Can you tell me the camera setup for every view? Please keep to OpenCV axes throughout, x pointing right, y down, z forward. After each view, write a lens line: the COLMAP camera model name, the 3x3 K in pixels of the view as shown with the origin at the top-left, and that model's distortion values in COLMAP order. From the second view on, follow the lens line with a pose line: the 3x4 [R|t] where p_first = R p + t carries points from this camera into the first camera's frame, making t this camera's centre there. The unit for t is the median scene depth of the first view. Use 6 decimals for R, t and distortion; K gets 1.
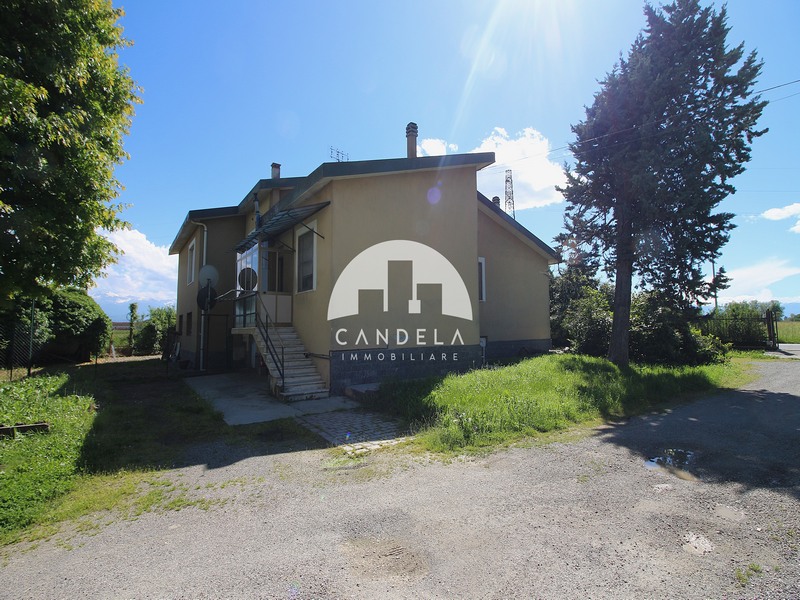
lens RADIAL K [[381.8, 0, 391.8], [0, 381.8, 298.2], [0, 0, 1]] dist [-0.001389, -0.013533]
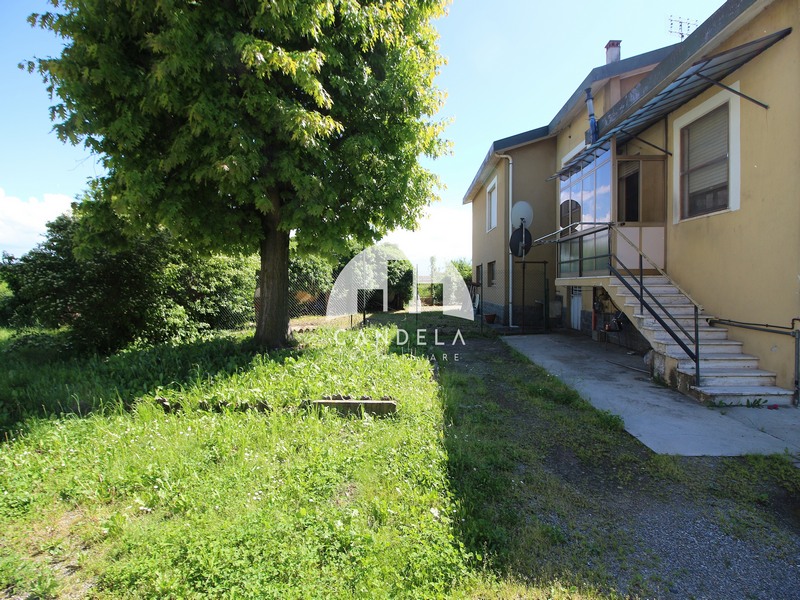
lens RADIAL K [[381.8, 0, 391.8], [0, 381.8, 298.2], [0, 0, 1]] dist [-0.001389, -0.013533]
pose [[0.779772, 0.031958, -0.625248, -0.217543], [0.045154, 0.993225, 0.107080, 0.023435], [0.624434, -0.111730, 0.773045, 0.209550]]
